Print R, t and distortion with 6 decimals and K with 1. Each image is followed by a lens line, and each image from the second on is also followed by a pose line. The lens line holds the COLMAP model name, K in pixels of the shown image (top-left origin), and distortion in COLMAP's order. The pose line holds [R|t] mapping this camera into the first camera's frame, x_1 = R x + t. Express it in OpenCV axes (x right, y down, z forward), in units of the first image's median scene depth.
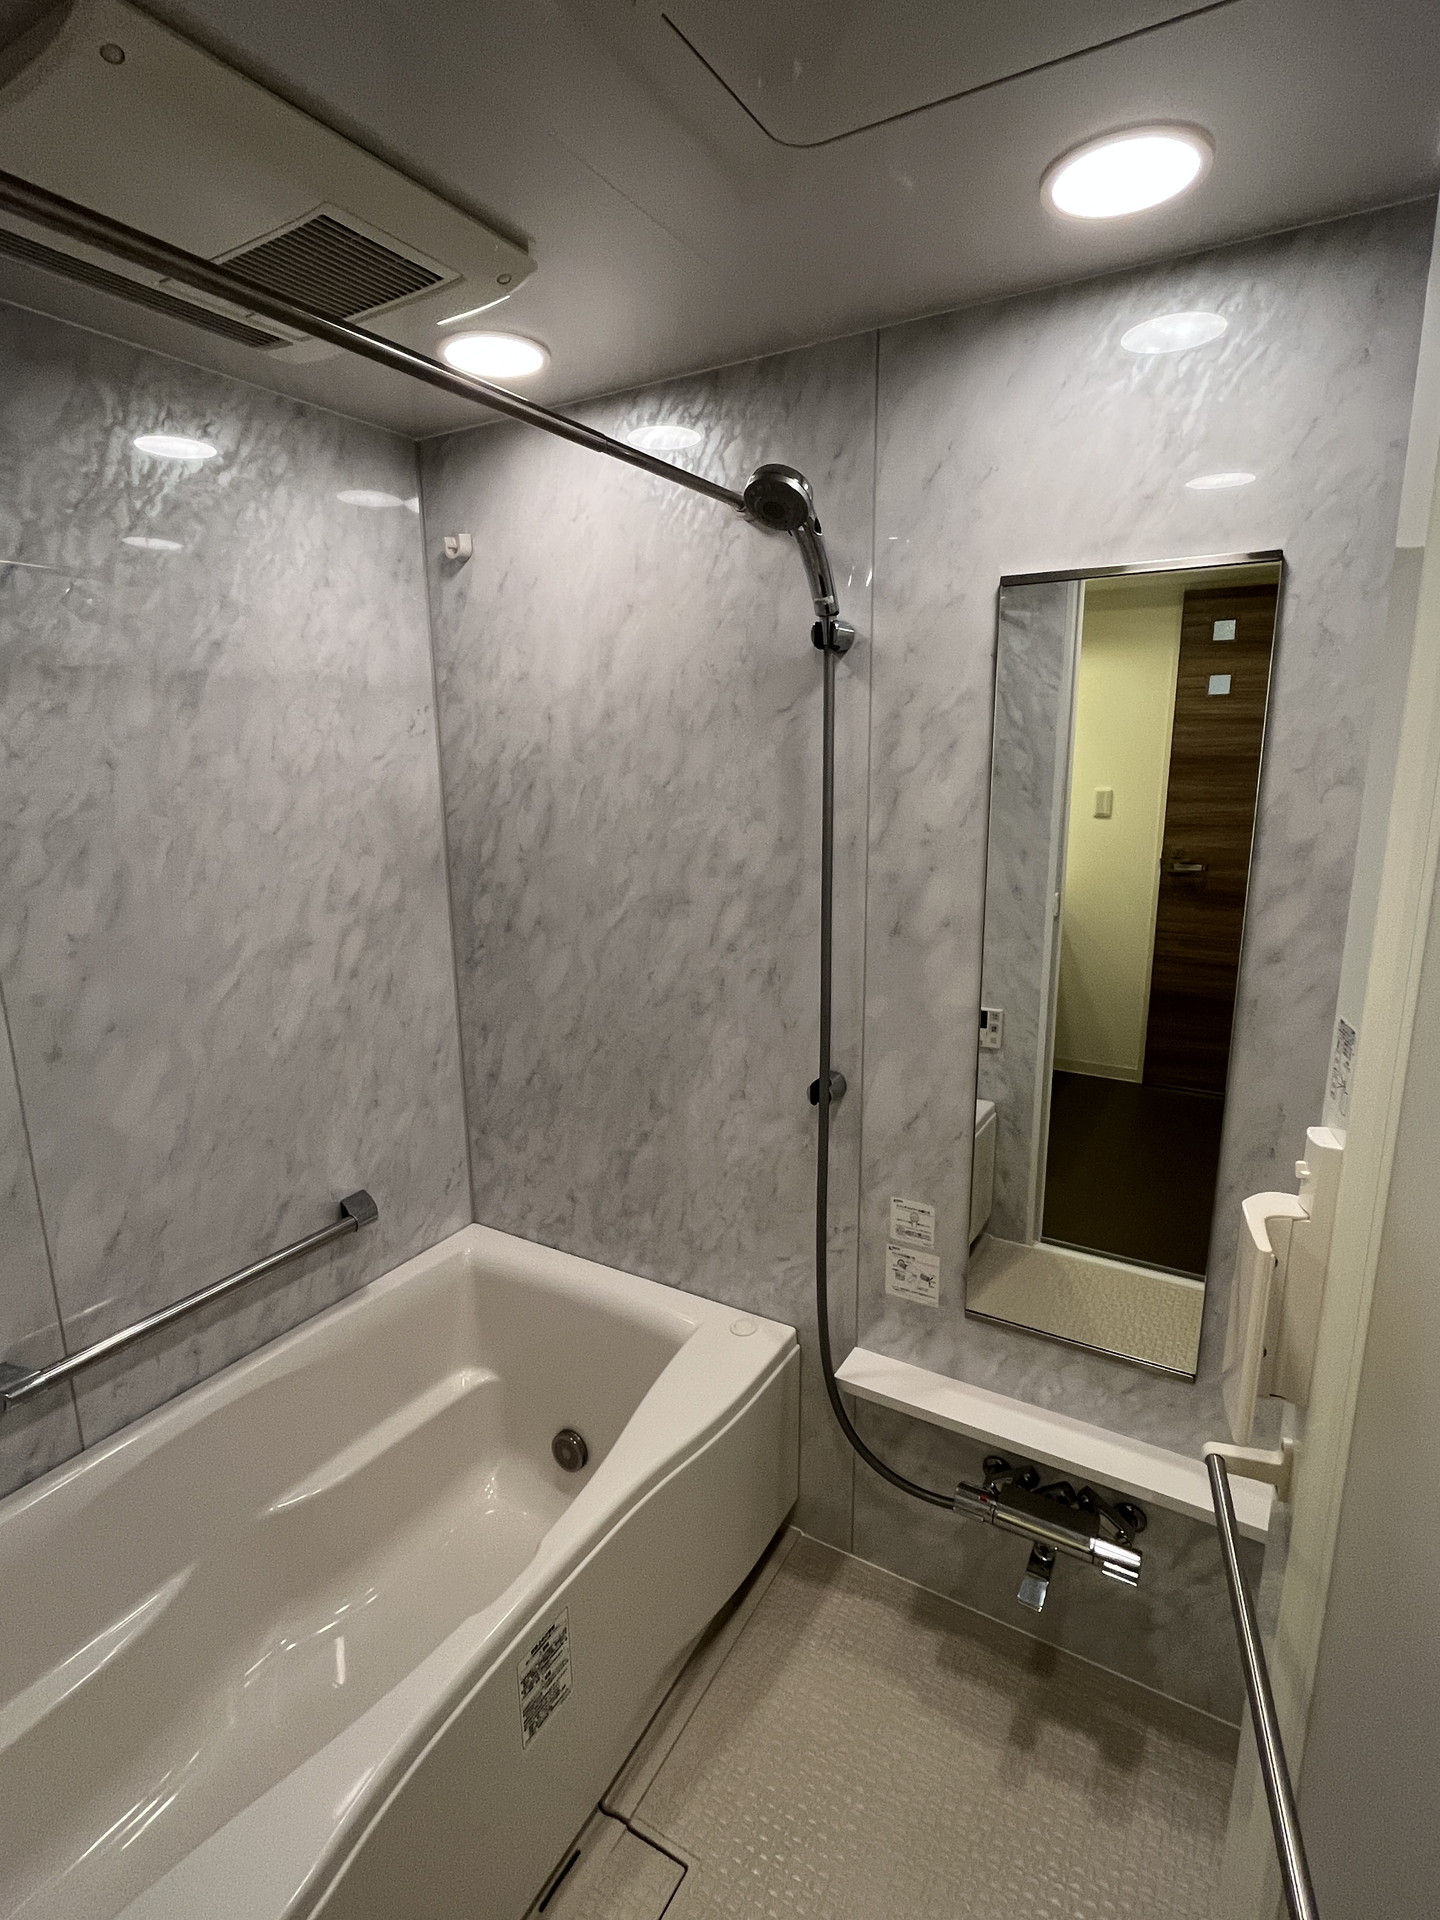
lens RADIAL K [[946.6, 0, 718.2], [0, 946.6, 956.8], [0, 0, 1]] dist [0.010357, -0.004155]
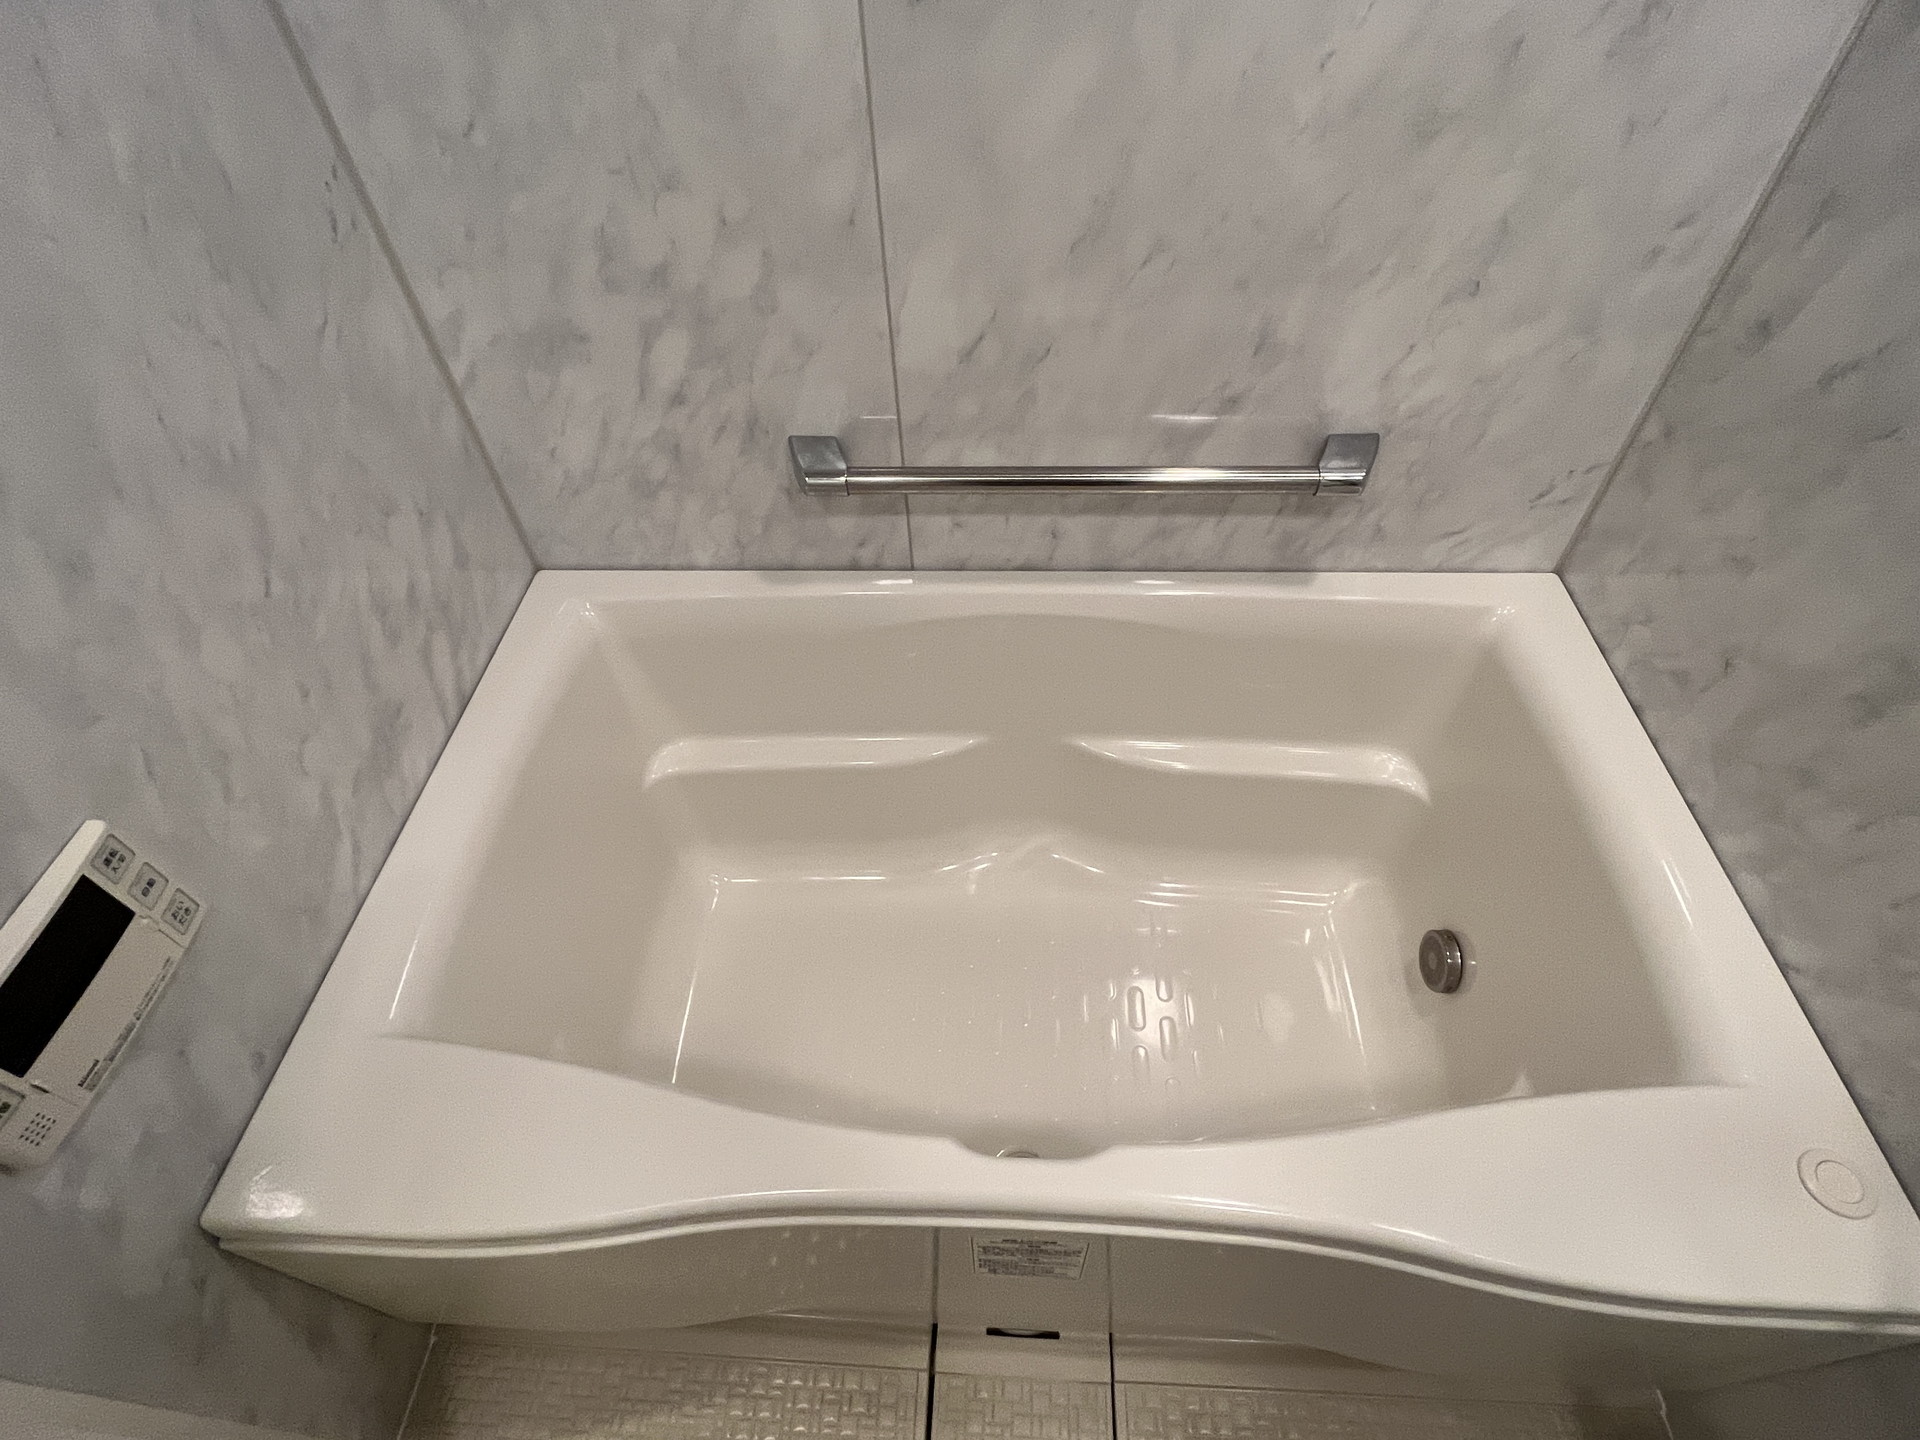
lens RADIAL K [[946.6, 0, 968.6], [0, 946.6, 714.3], [0, 0, 1]] dist [0.010357, -0.004155]
pose [[0.465564, 0.659721, -0.589931, -0.035517], [-0.158998, 0.718082, 0.677553, 0.016067], [0.870615, -0.221646, 0.439208, 0.465431]]
